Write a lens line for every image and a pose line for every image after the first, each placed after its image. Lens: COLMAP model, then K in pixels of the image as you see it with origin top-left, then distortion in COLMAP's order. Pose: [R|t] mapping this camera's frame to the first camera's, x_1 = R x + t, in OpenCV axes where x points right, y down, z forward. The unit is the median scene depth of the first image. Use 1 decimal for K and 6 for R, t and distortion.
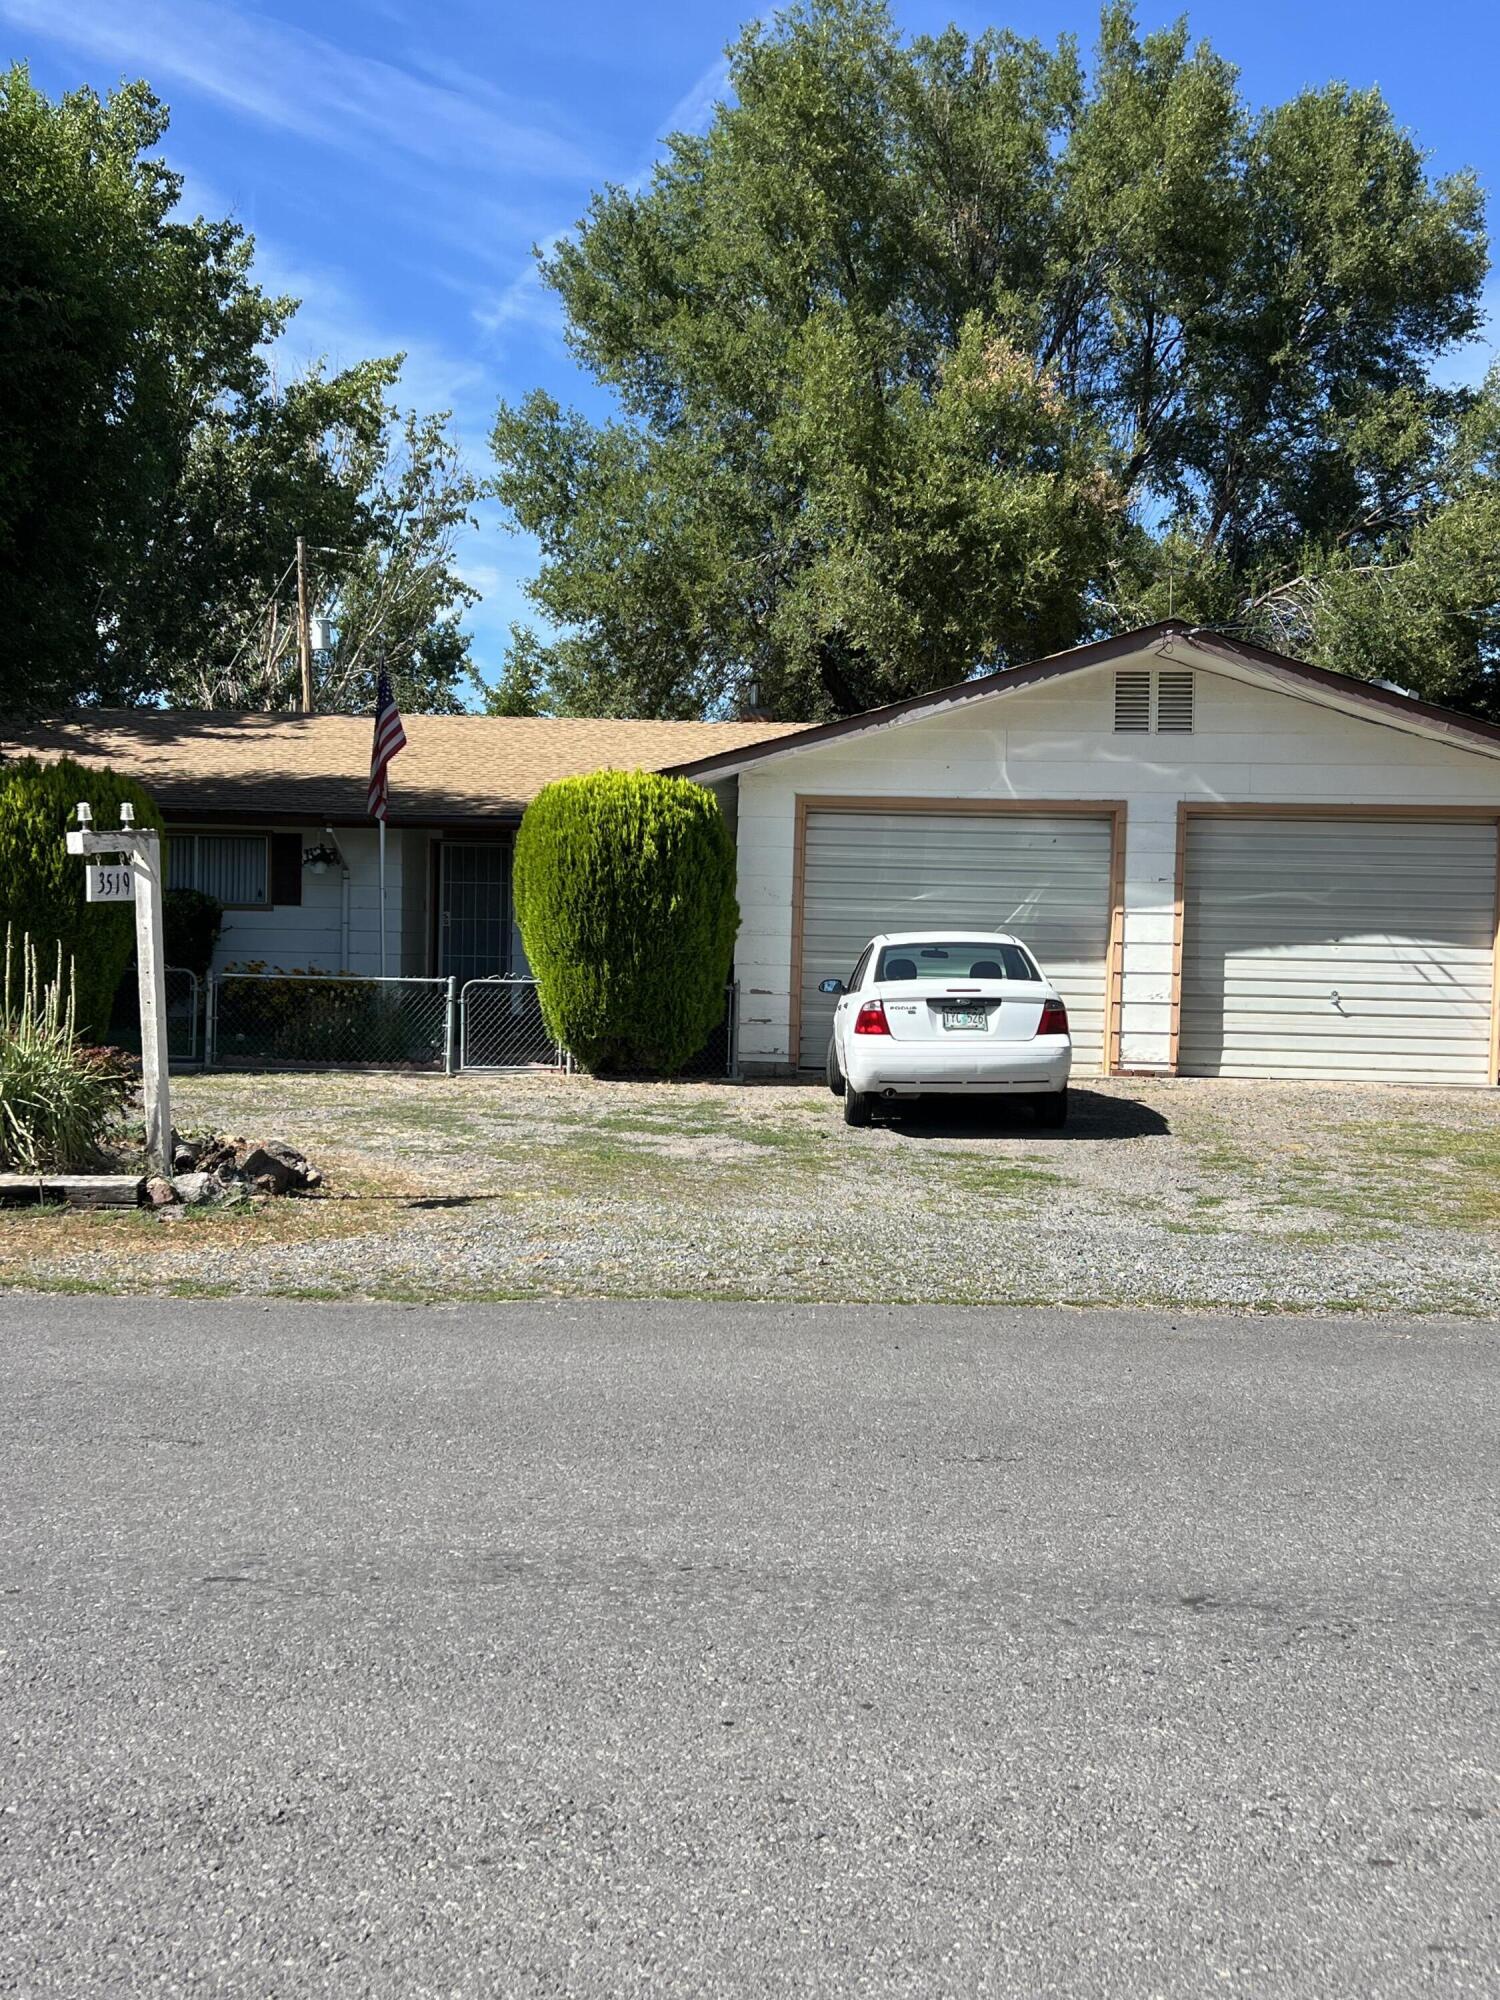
lens RADIAL K [[2015.3, 0, 750.0], [0, 2015.3, 995.1], [0, 0, 1]] dist [0.046753, 0.000000]
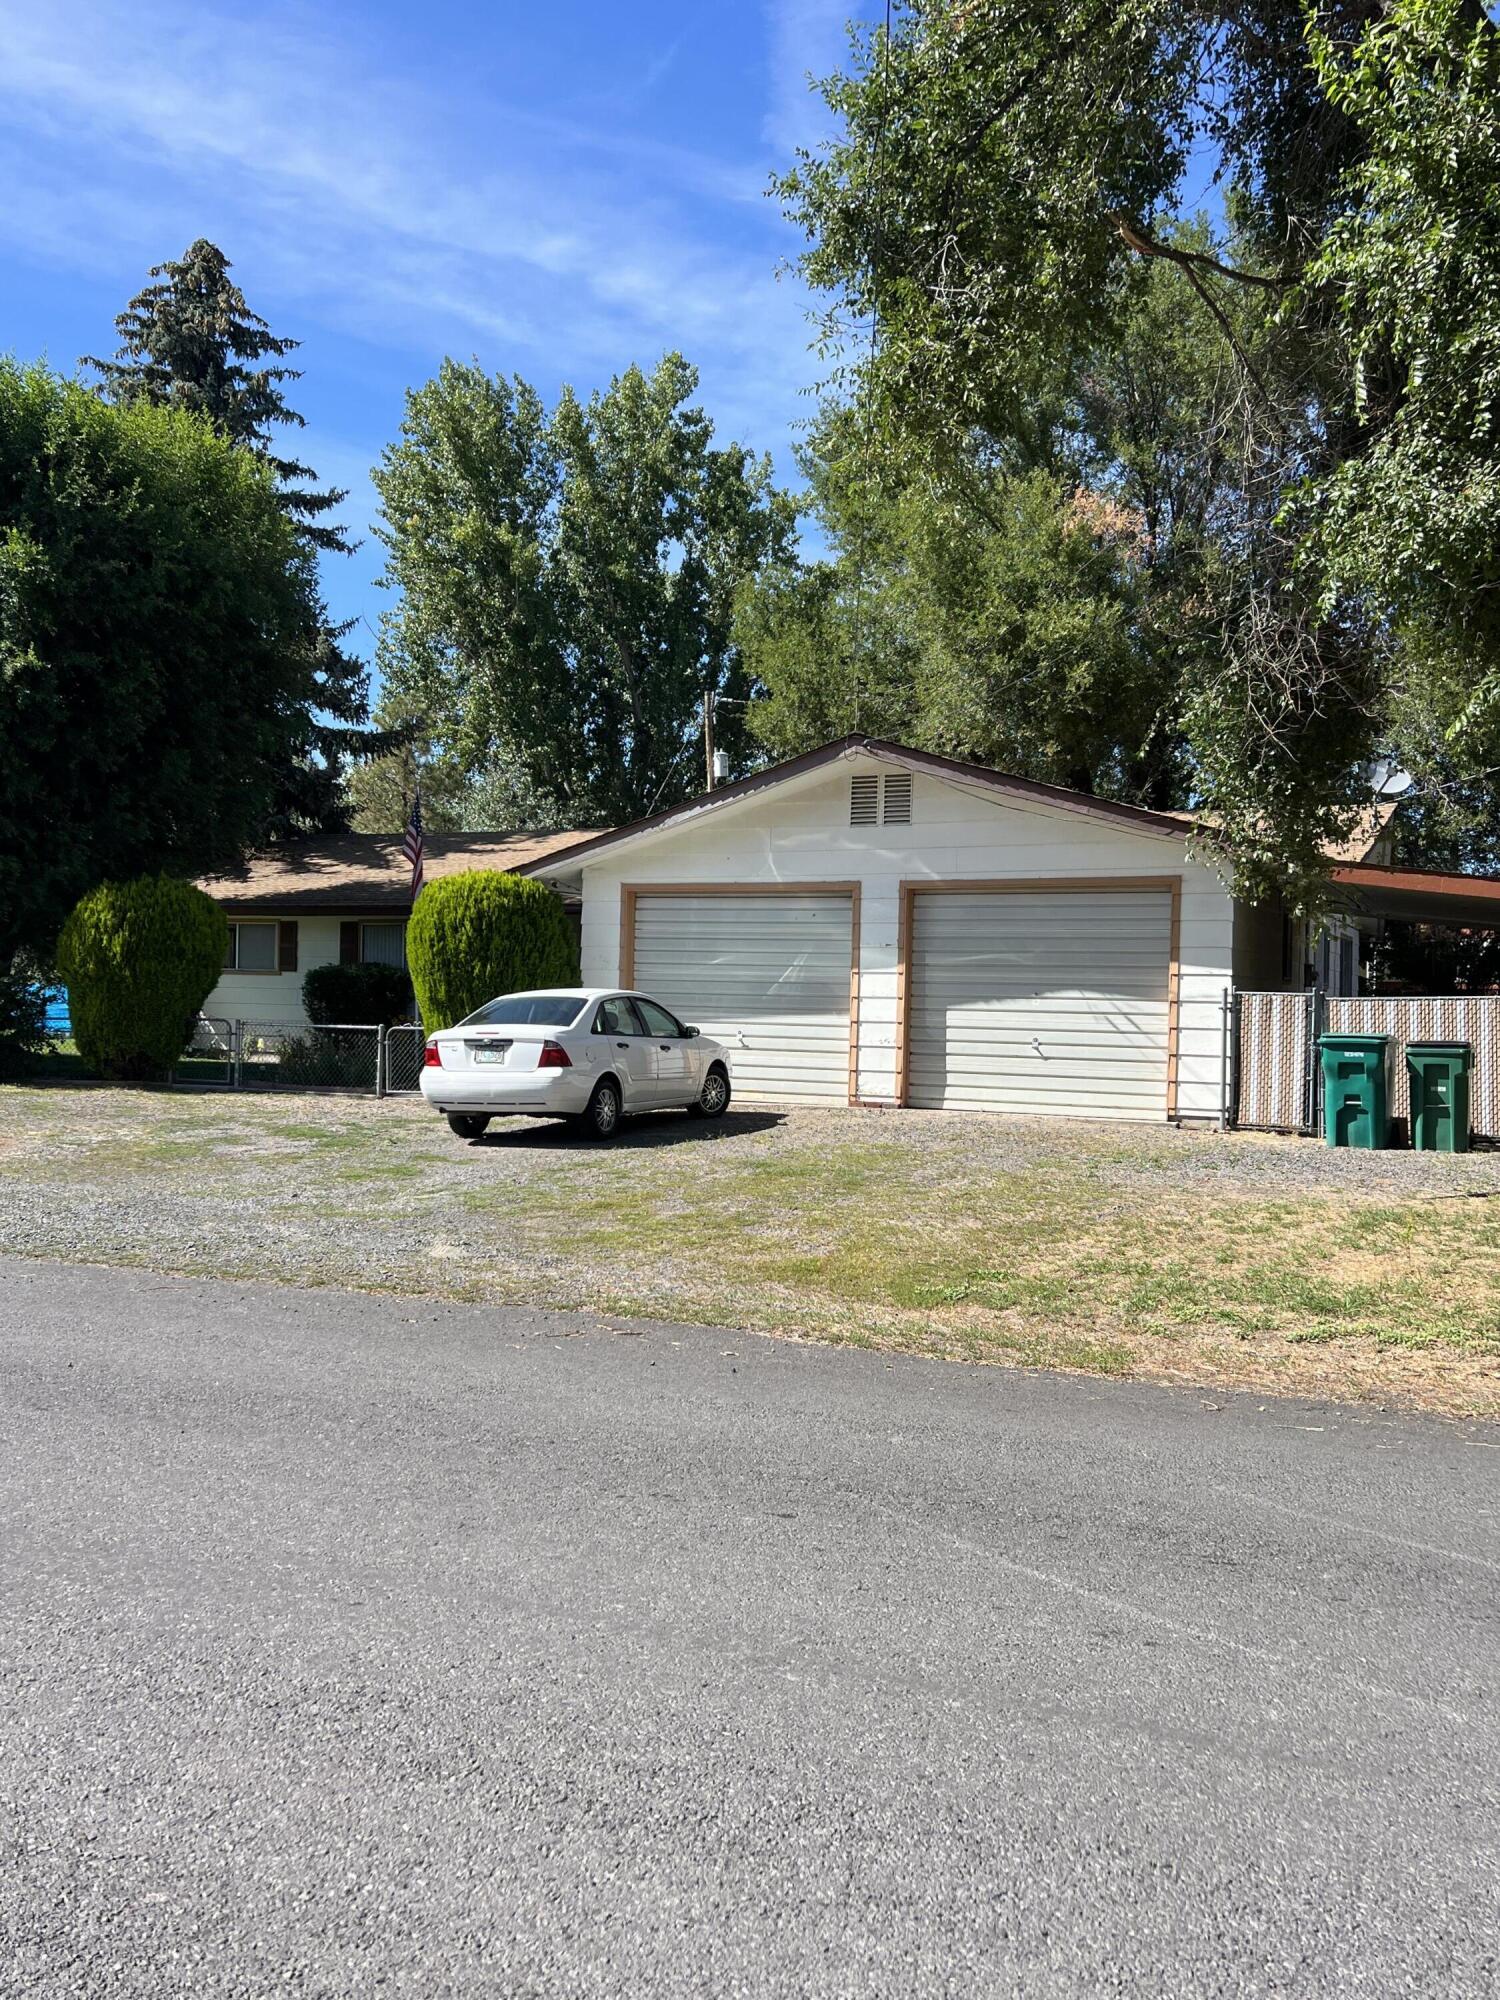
lens RADIAL K [[1694.2, 0, 749.8], [0, 1694.2, 1008.0], [0, 0, 1]] dist [0.012032, 0.002664]
pose [[0.926692, -0.002128, -0.375816, 0.509002], [-0.006568, 0.999740, -0.021857, 0.003316], [0.375765, 0.022723, 0.926436, 0.026504]]
